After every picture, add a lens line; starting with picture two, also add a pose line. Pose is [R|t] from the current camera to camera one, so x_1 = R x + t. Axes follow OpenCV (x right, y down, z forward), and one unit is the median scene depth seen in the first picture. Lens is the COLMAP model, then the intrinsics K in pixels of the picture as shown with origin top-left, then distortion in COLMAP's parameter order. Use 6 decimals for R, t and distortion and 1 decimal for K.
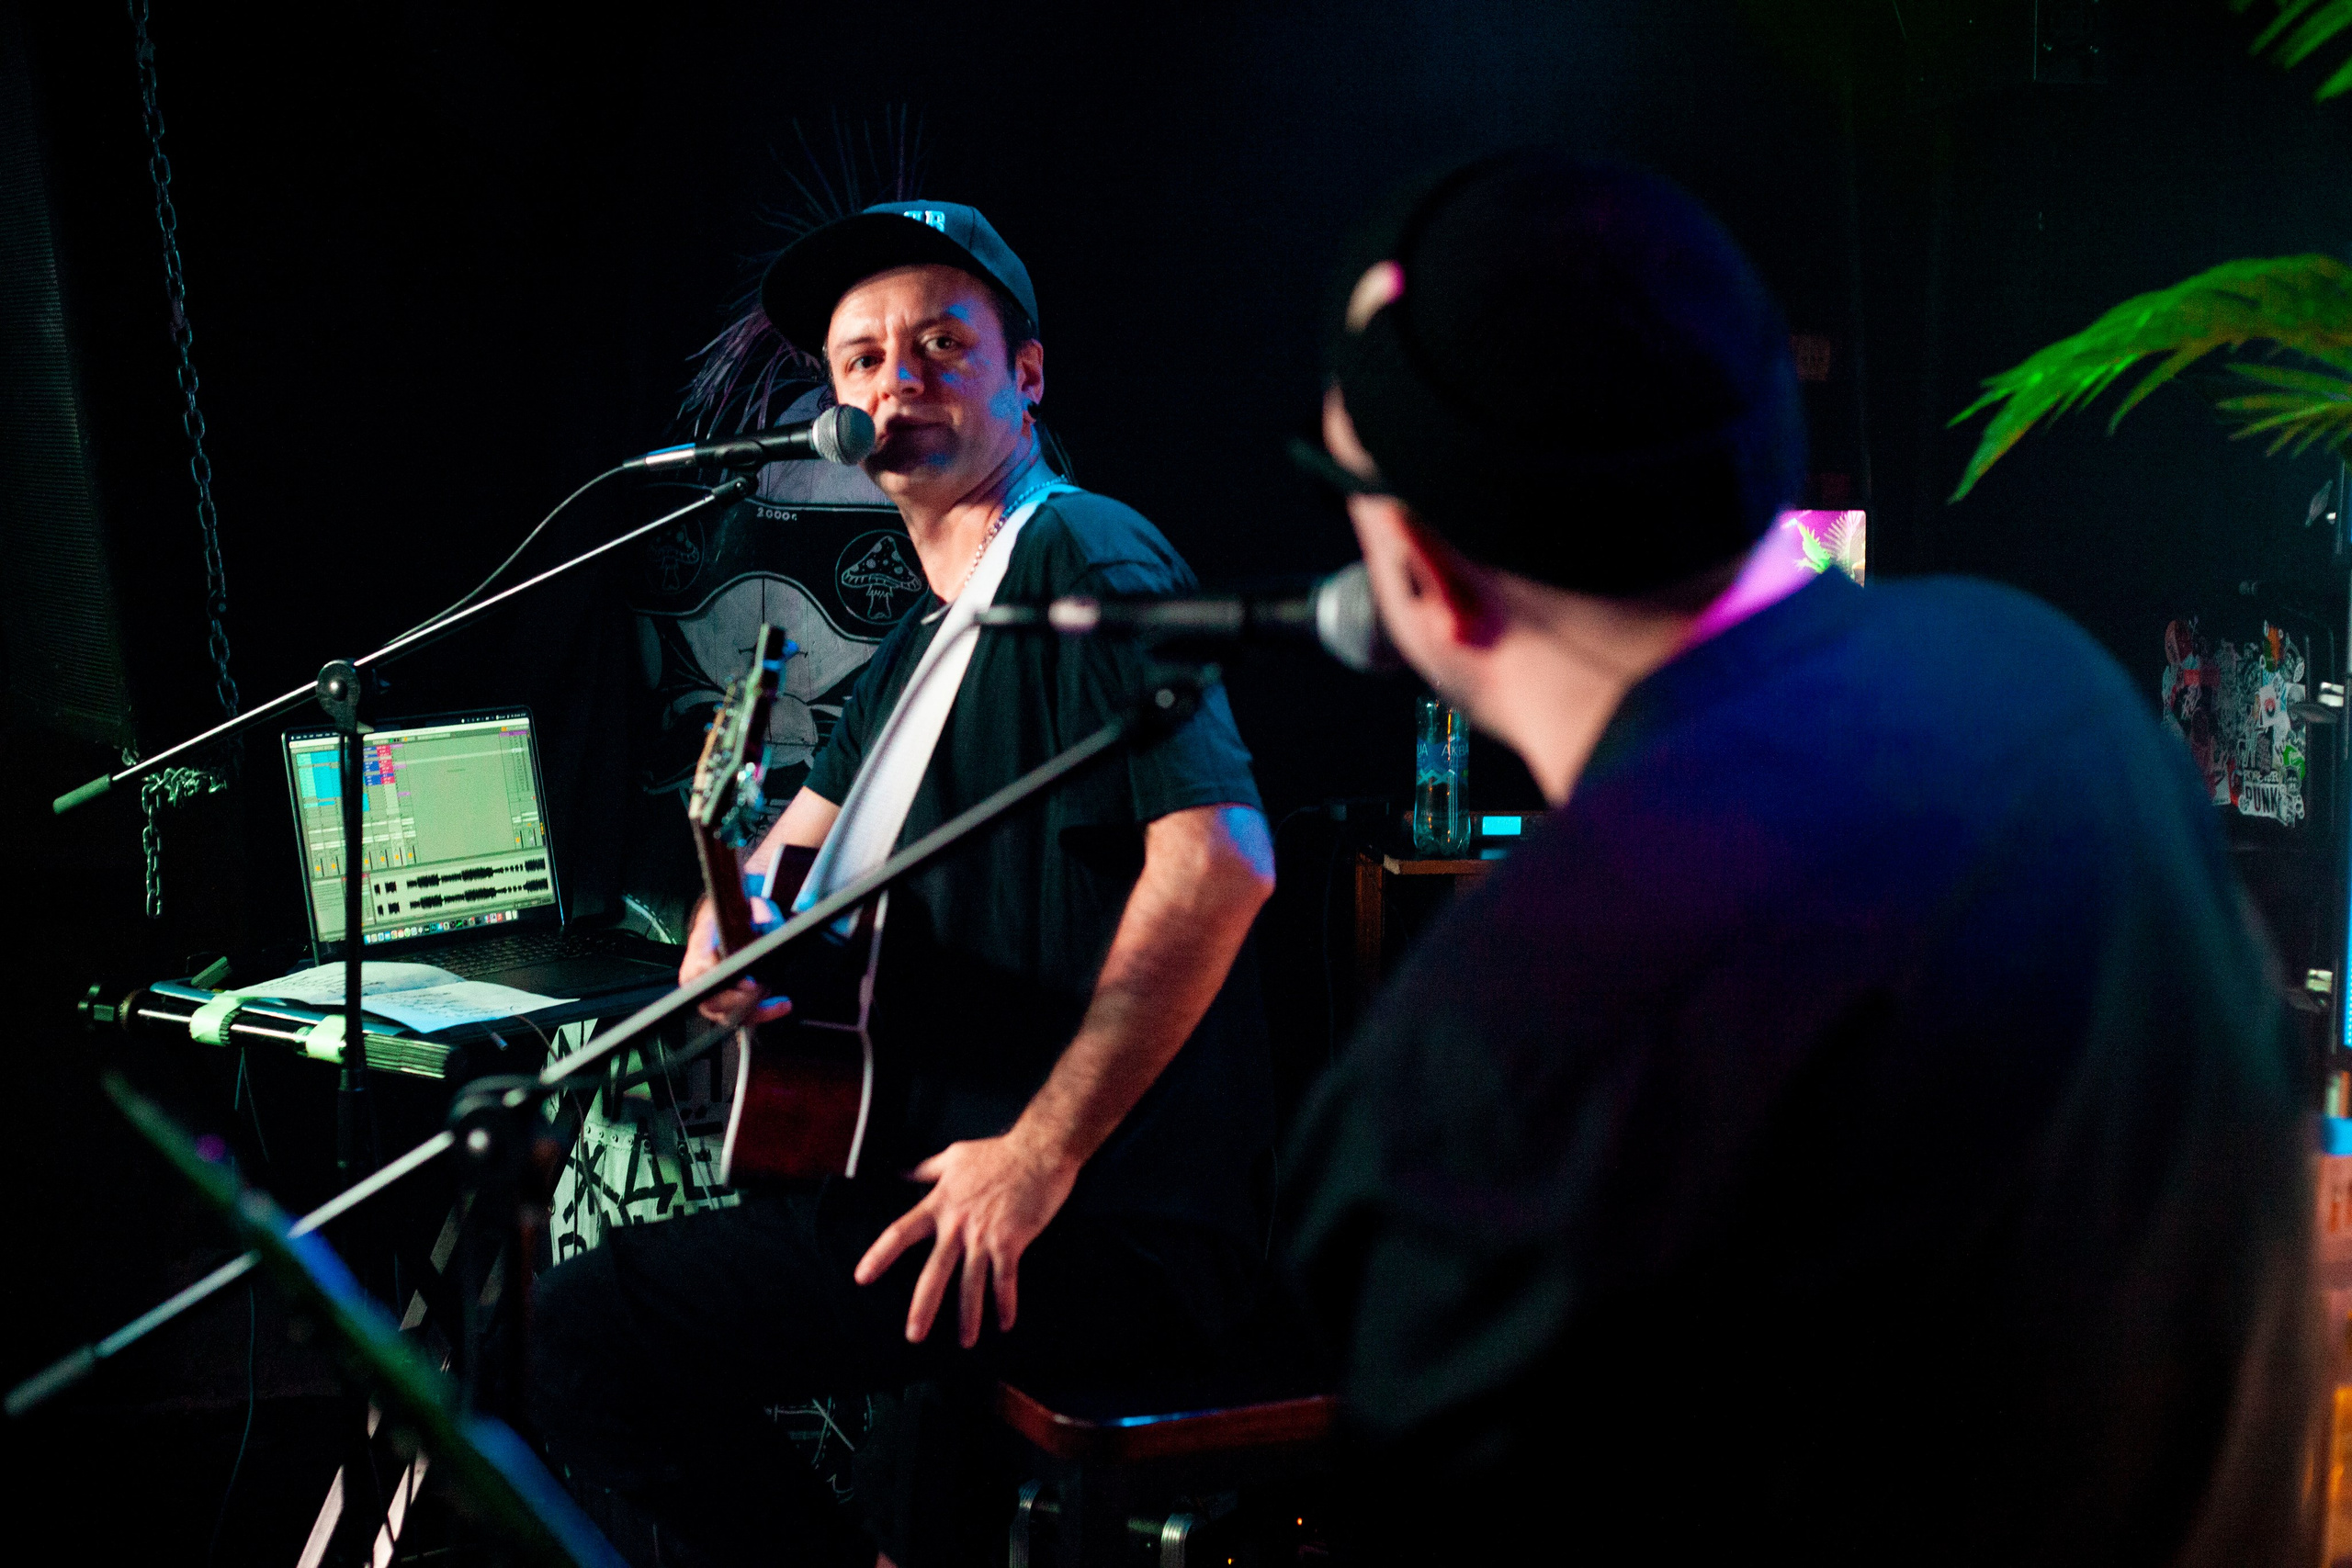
lens RADIAL K [[3500.1, 0, 1186.7], [0, 3500.1, 764.5], [0, 0, 1]] dist [-0.101190, 0.000000]
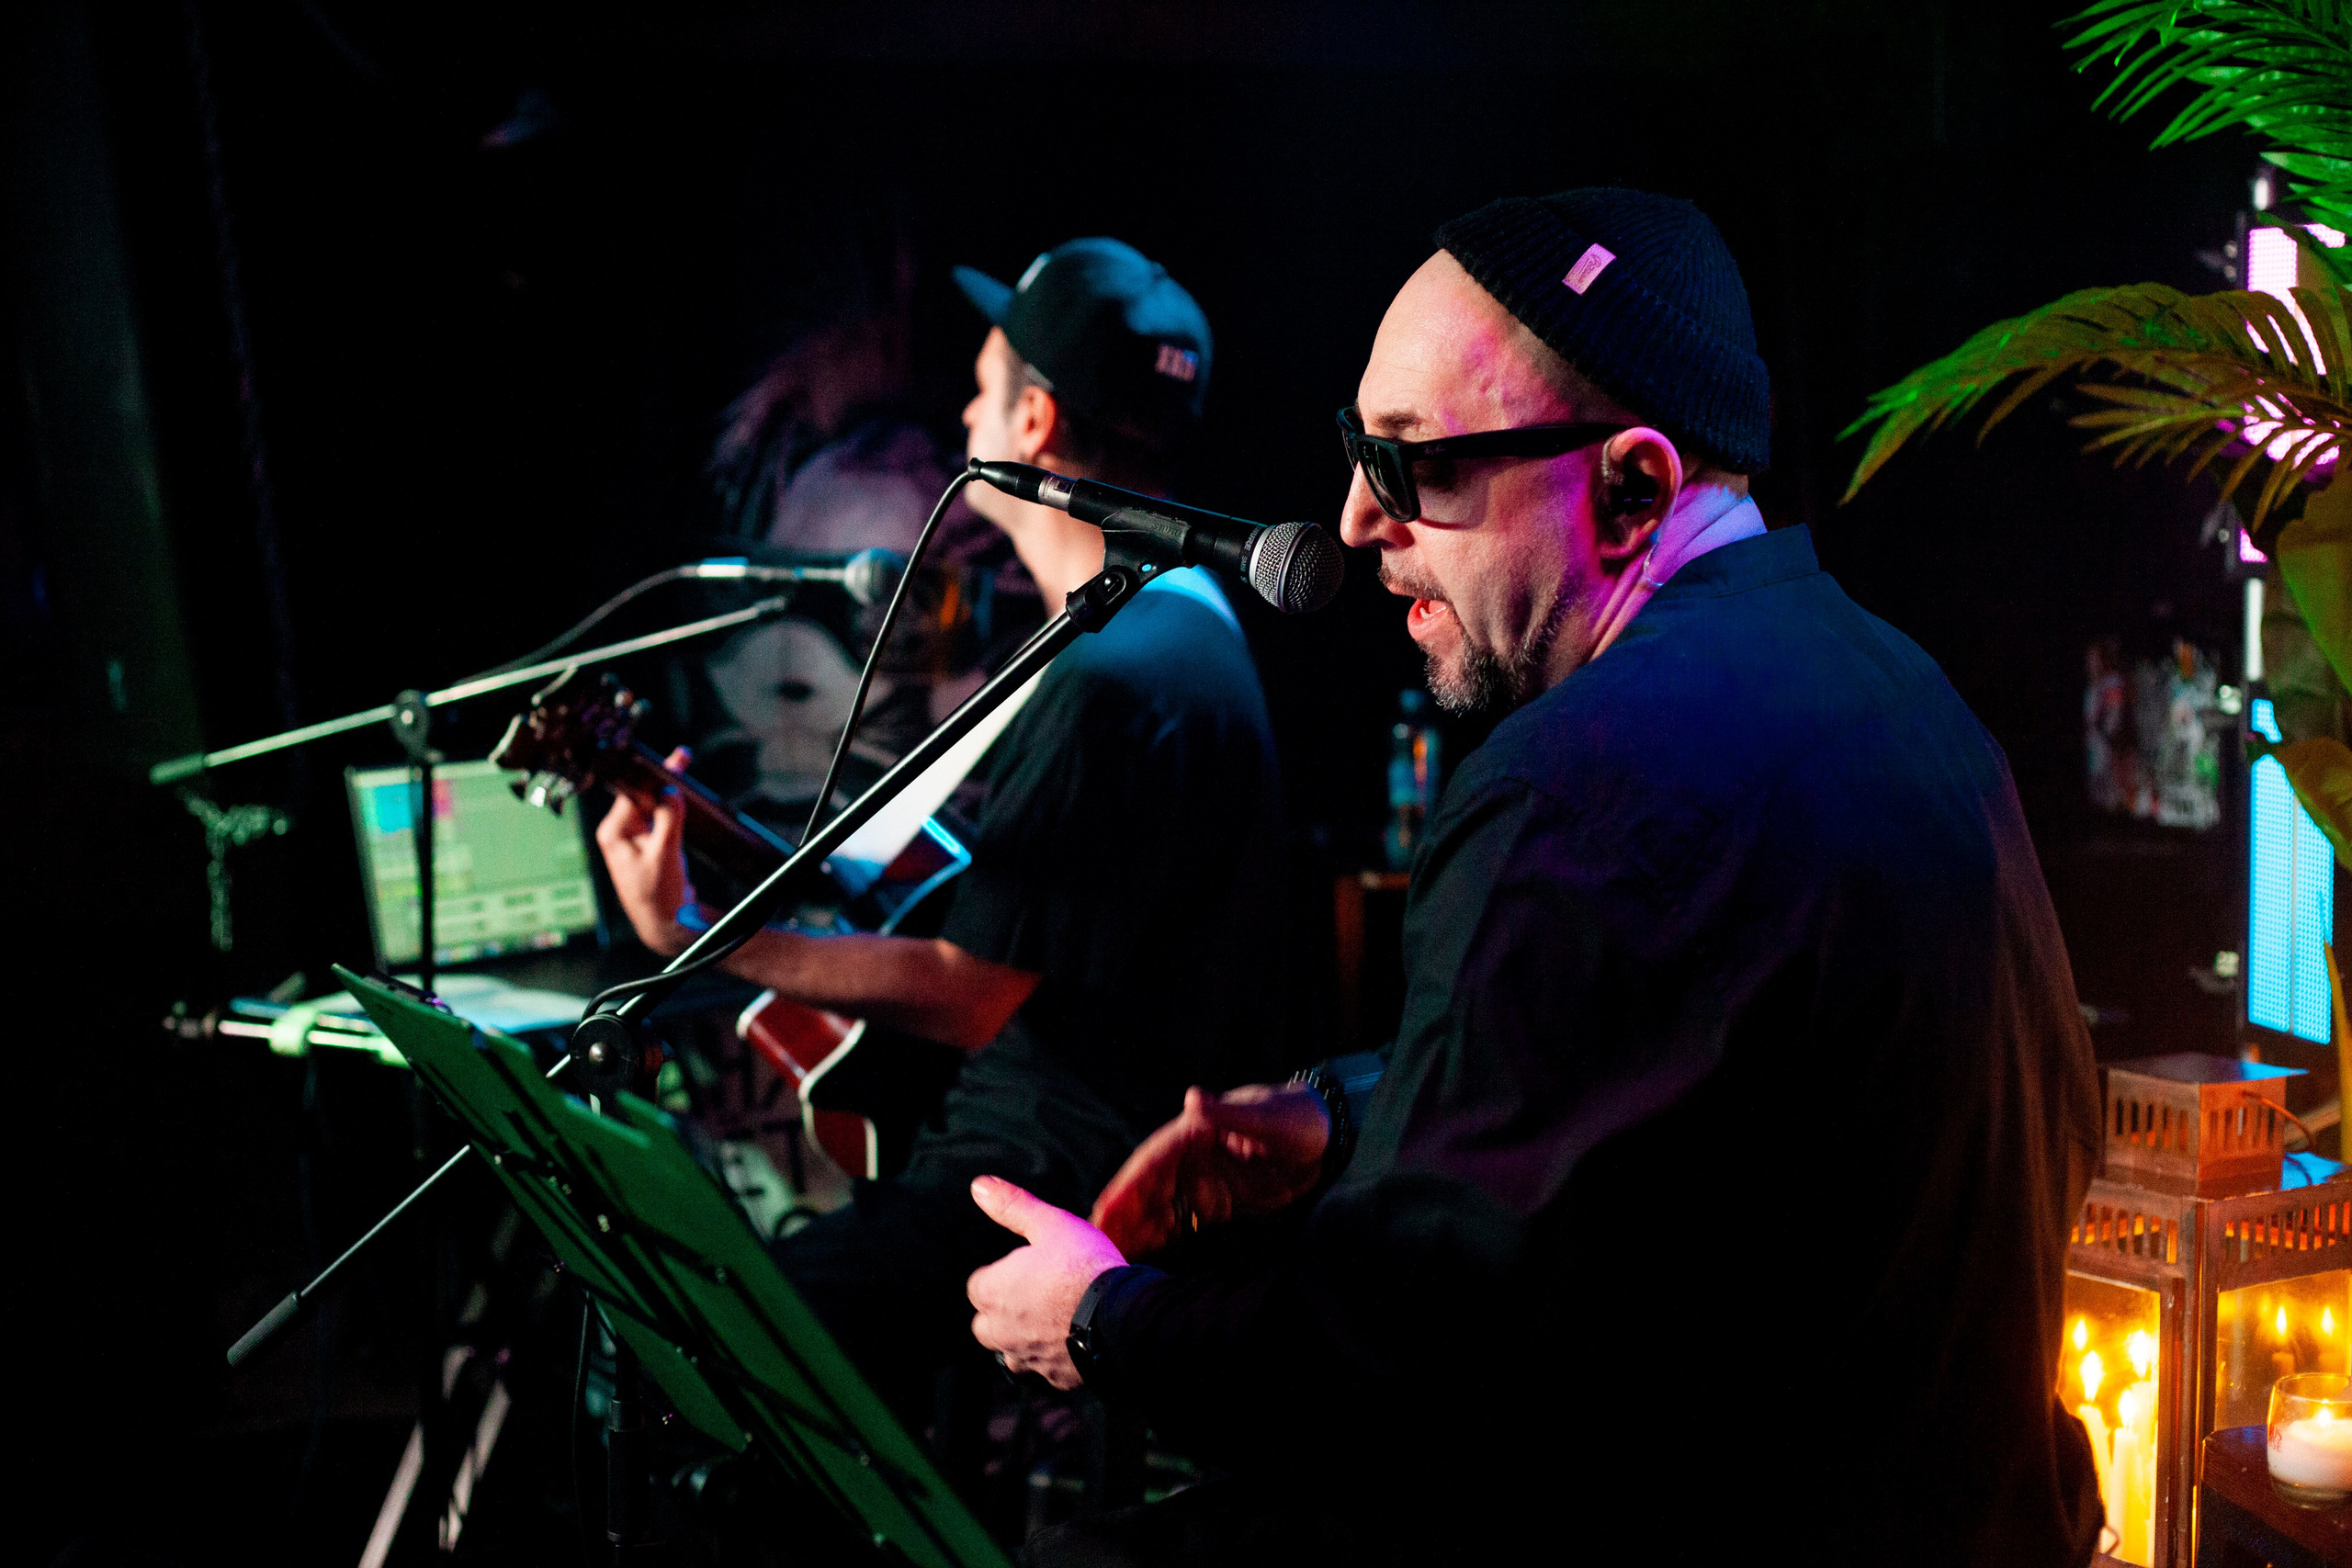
lens RADIAL K [[3500.1, 0, 1172.8], [0, 3500.1, 781.2], [0, 0, 1]] dist [-0.101190, 0.000000]
pose [[0.999819, -0.019034, 0.000658, -0.002695], [0.019043, 0.999609, -0.020455, 0.020963], [-0.000268, 0.020463, 0.999791, -0.086544]]
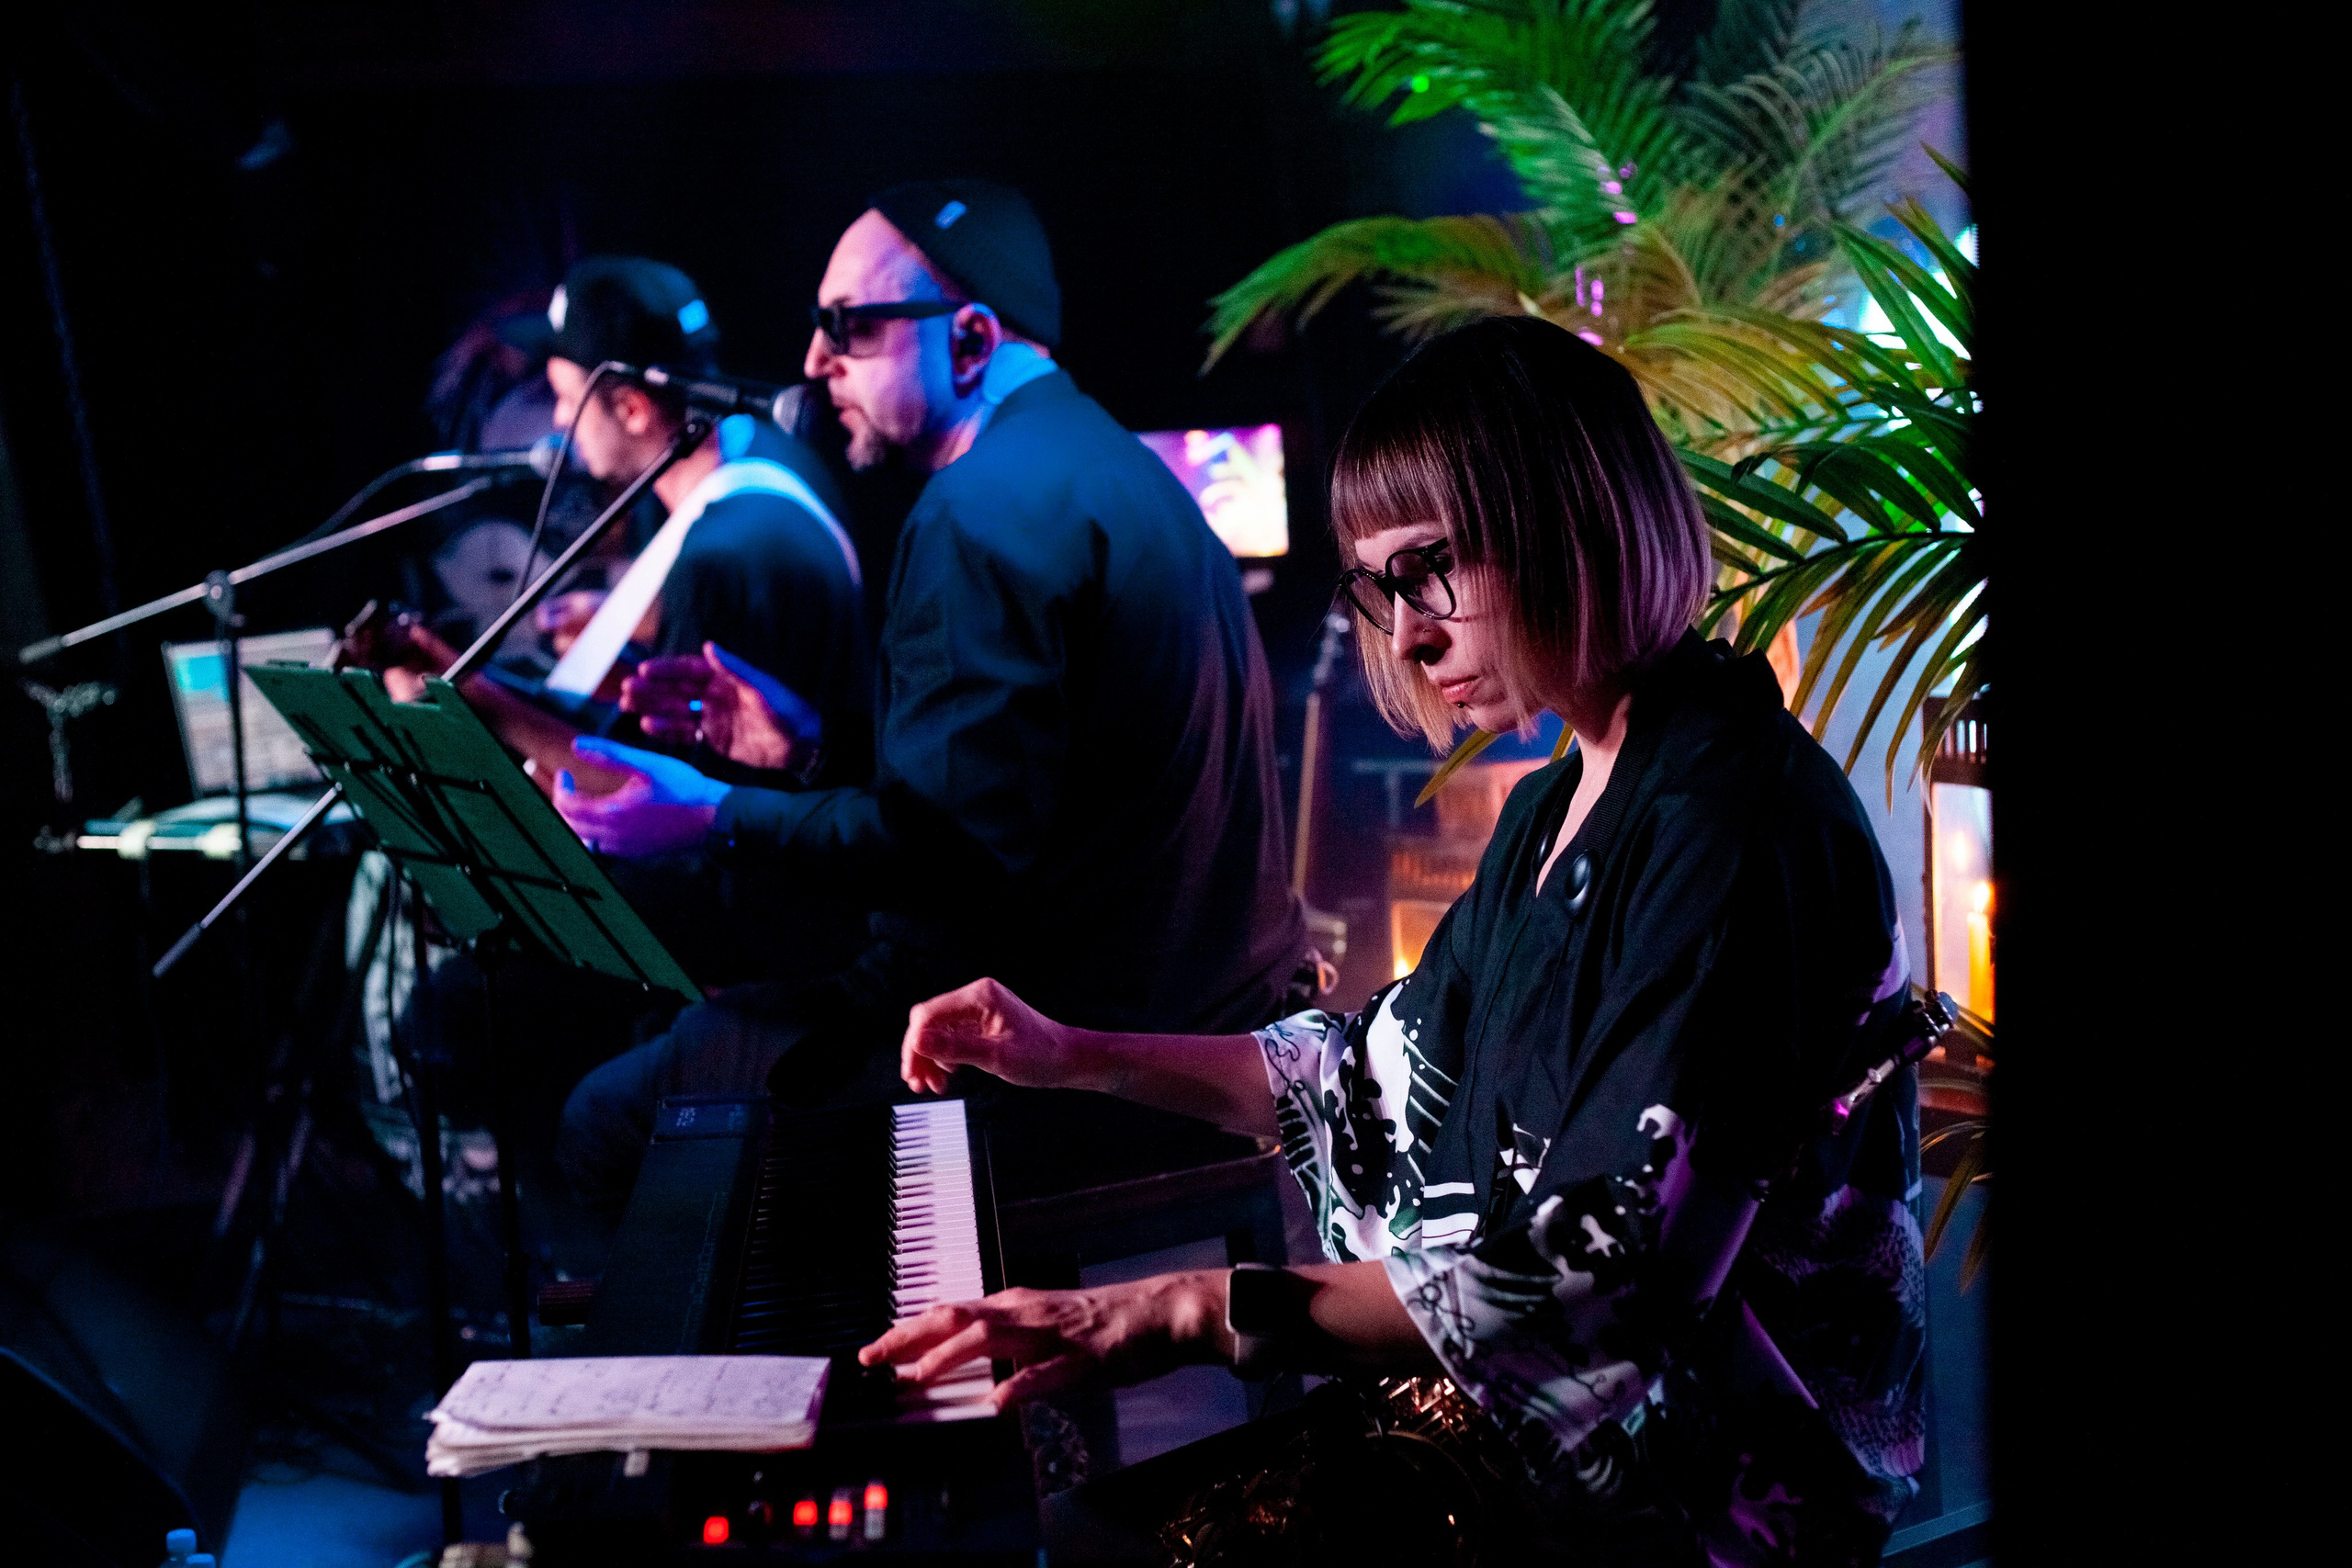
lens RADIAL K [[3500.1, 0, 1177.0], [0, 3500.1, 802.1], [0, 0, 1]] dist [-0.101190, 0.000000]
pose [[0.993950, -0.072288, 0.082691, 0.030364], [0.072707, 0.997351, -0.002067, 0.085683], [-0.082323, 0.008067, 0.996573, -0.442212]]
